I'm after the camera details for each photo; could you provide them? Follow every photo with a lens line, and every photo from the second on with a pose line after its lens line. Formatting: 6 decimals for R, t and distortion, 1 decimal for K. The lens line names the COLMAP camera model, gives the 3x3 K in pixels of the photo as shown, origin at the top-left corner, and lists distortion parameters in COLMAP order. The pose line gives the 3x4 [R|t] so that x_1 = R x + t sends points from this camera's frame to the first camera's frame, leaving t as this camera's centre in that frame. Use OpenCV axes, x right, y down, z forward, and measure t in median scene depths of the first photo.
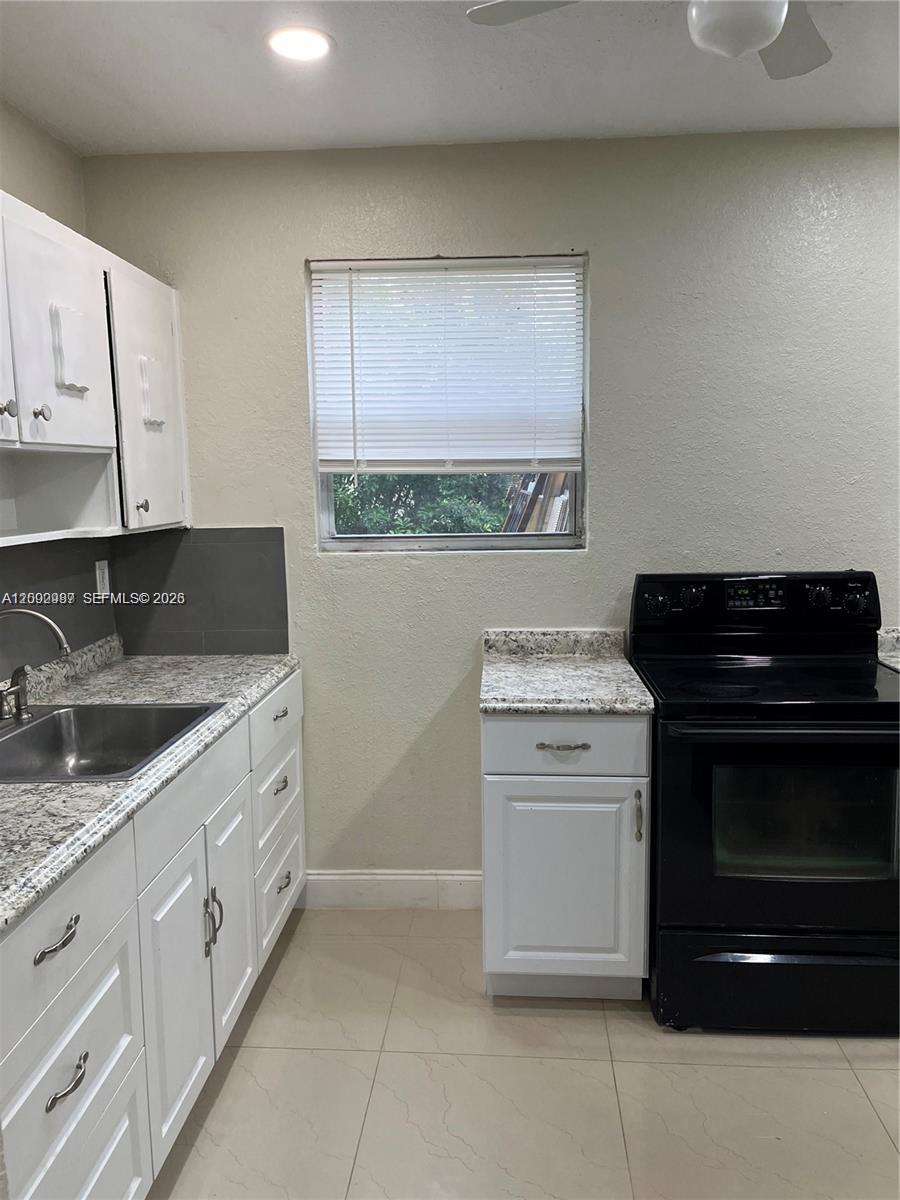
lens RADIAL K [[912.8, 0, 451.7], [0, 912.8, 602.6], [0, 0, 1]] dist [0.030672, -0.019065]
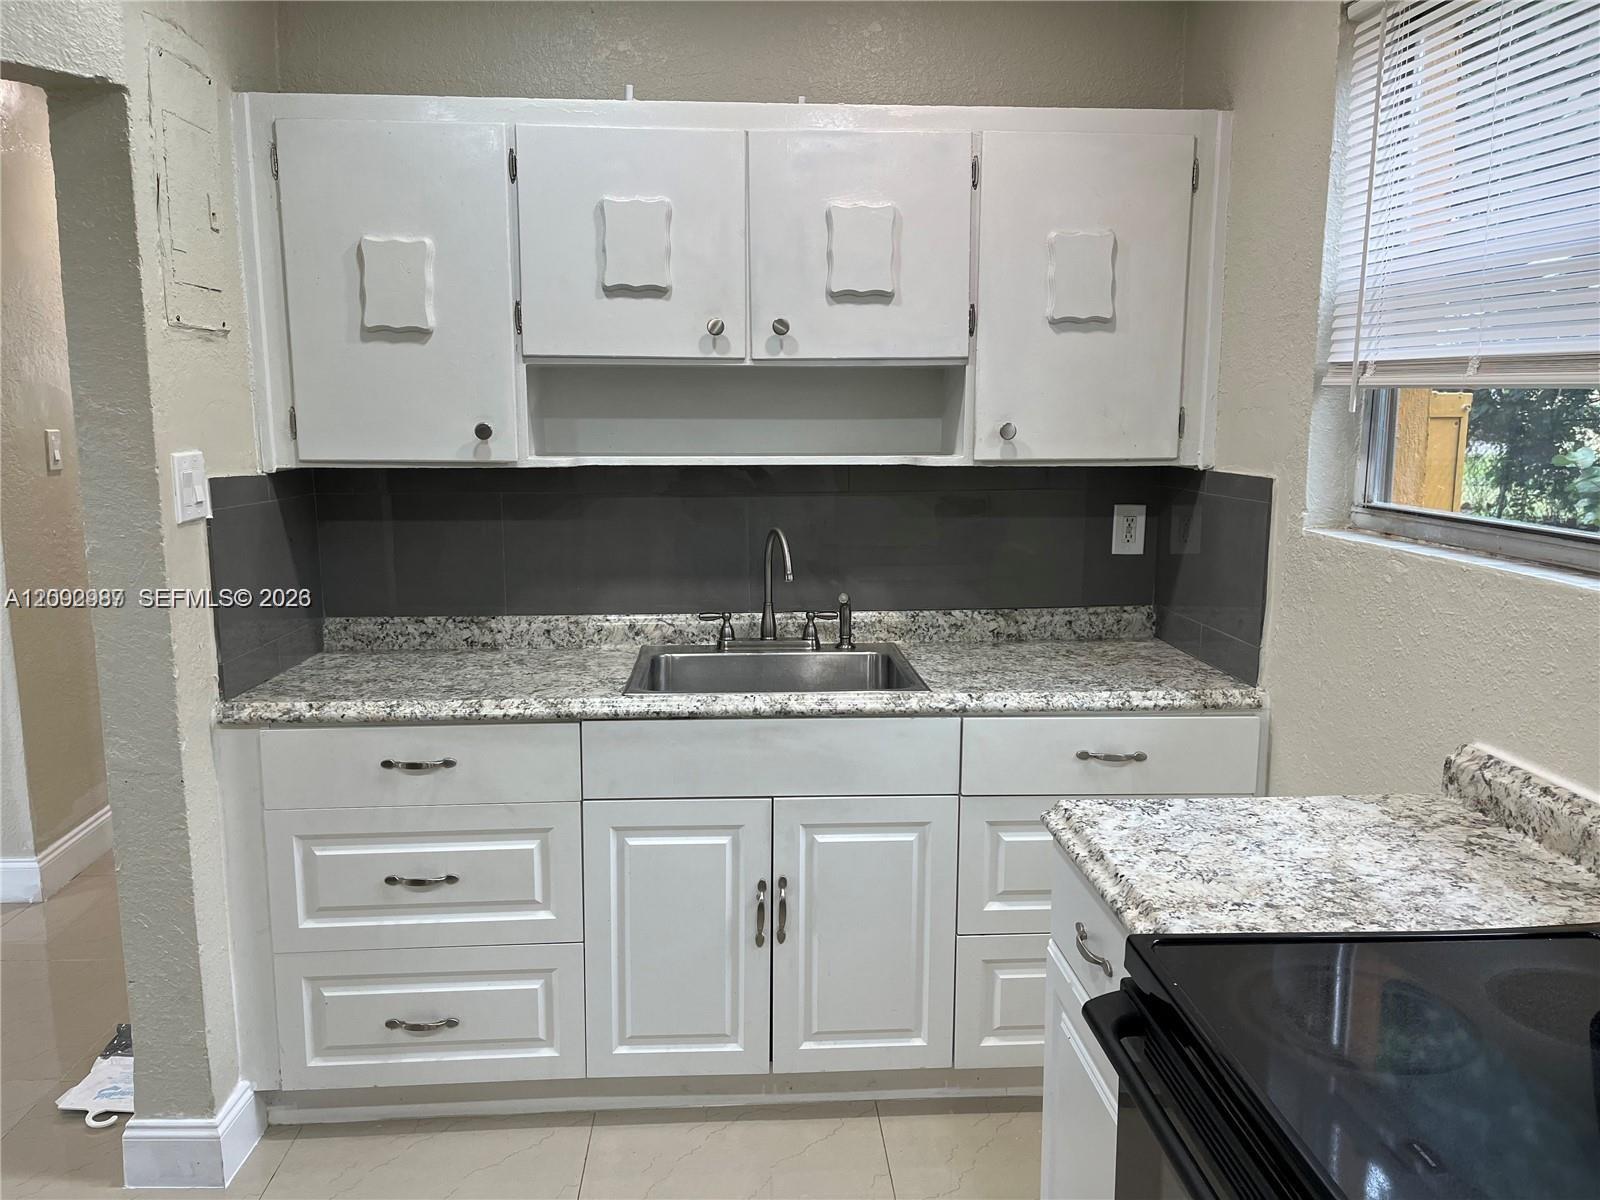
lens RADIAL K [[1217.0, 0, 799.1], [0, 1217.0, 594.9], [0, 0, 1]] dist [0.030672, -0.019065]
pose [[0.117978, 0.166127, -0.979021, 0.576623], [-0.135540, 0.979374, 0.149854, -0.086016], [0.983723, 0.115017, 0.138061, 0.595977]]
